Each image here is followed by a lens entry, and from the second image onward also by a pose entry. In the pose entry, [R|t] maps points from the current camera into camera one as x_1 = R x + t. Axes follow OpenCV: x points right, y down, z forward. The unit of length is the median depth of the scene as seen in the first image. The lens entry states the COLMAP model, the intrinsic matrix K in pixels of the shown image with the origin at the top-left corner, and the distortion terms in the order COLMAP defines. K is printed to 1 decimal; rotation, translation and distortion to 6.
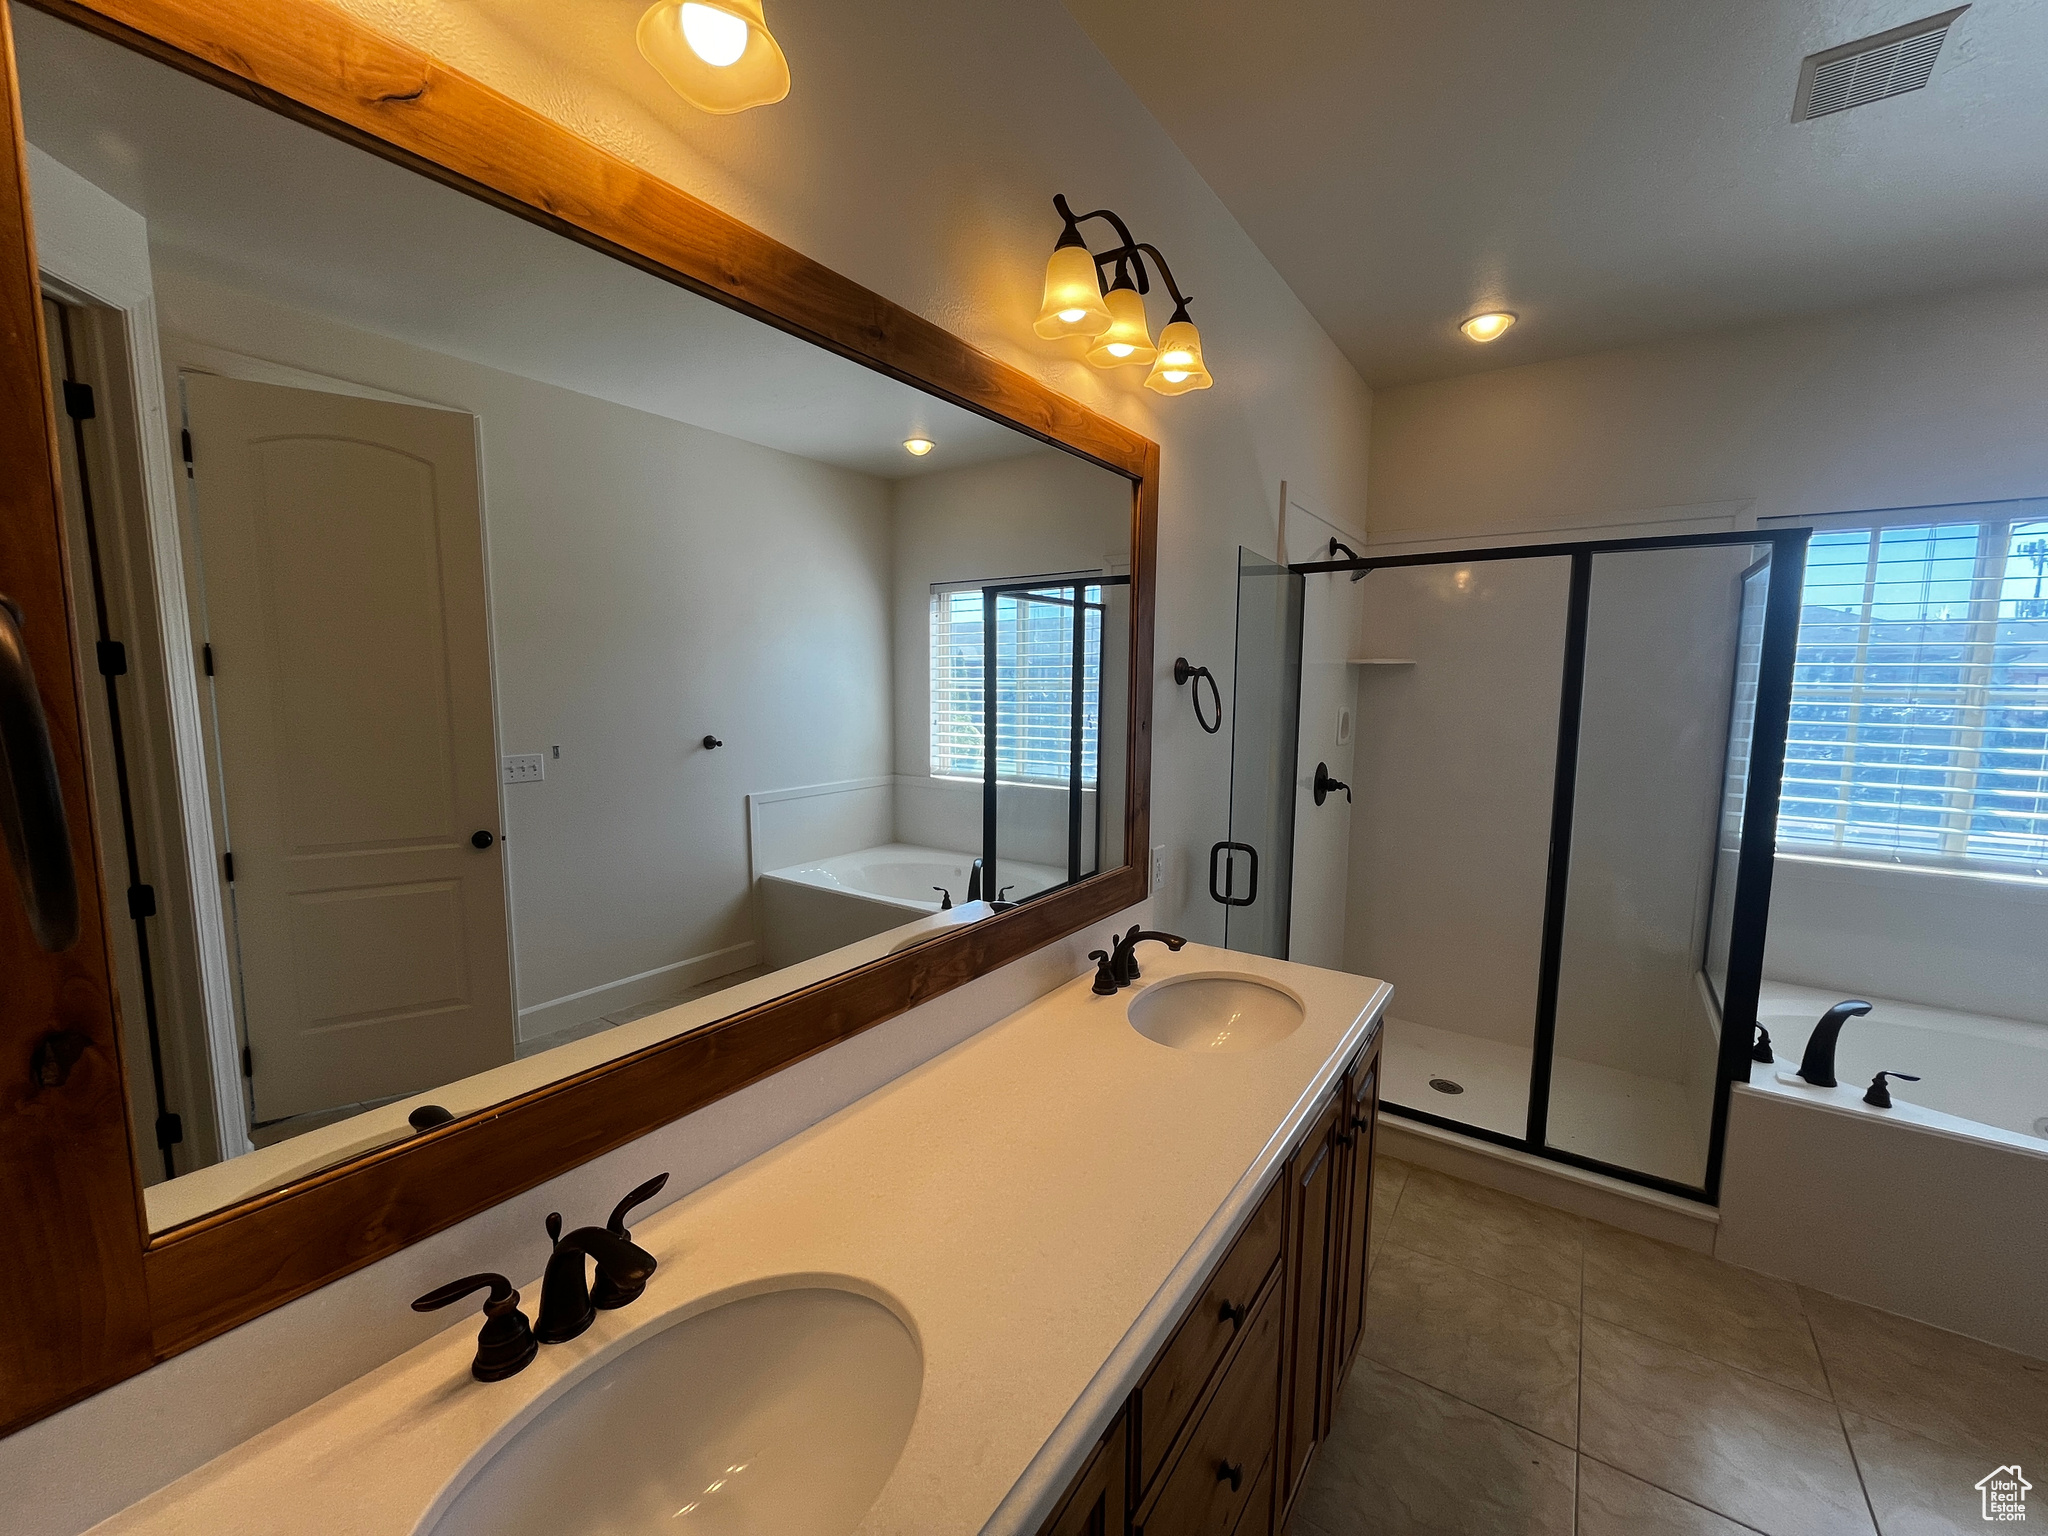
lens RADIAL K [[826.8, 0, 1021.9], [0, 826.8, 768.6], [0, 0, 1]] dist [0.000309, 0.000076]
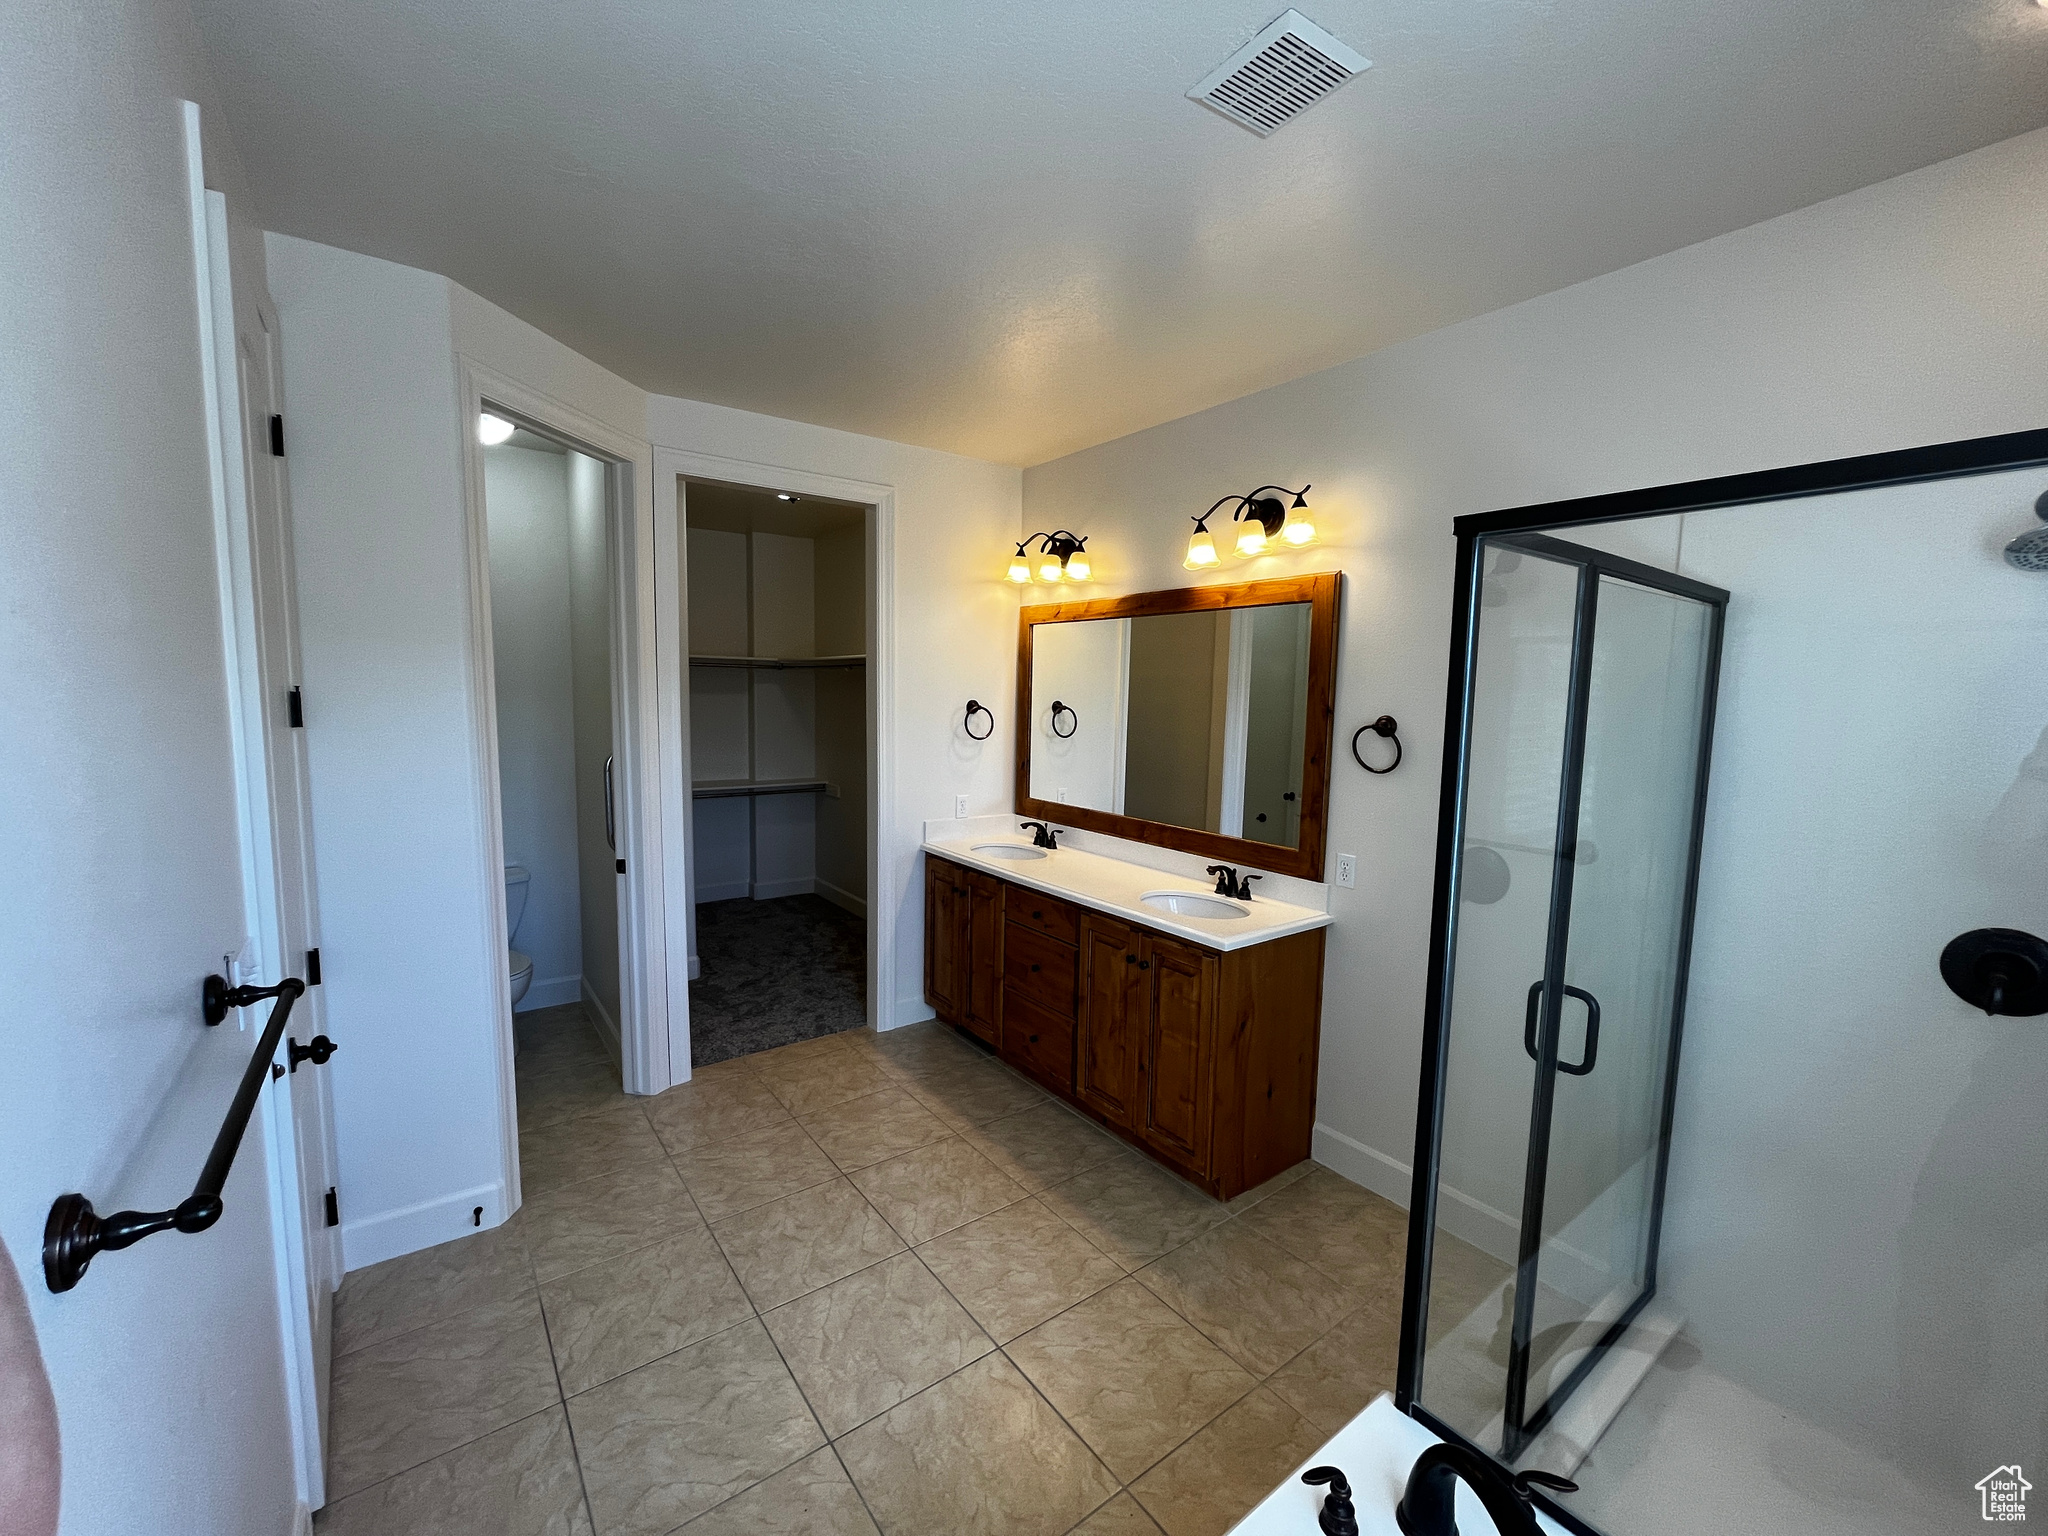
lens RADIAL K [[826.8, 0, 1022.5], [0, 826.8, 772.4], [0, 0, 1]] dist [0.000309, 0.000076]
pose [[-0.317378, 0.081913, -0.944755, 1.872022], [-0.135531, 0.982117, 0.130682, -0.168231], [0.938564, 0.169519, -0.300601, 1.037014]]
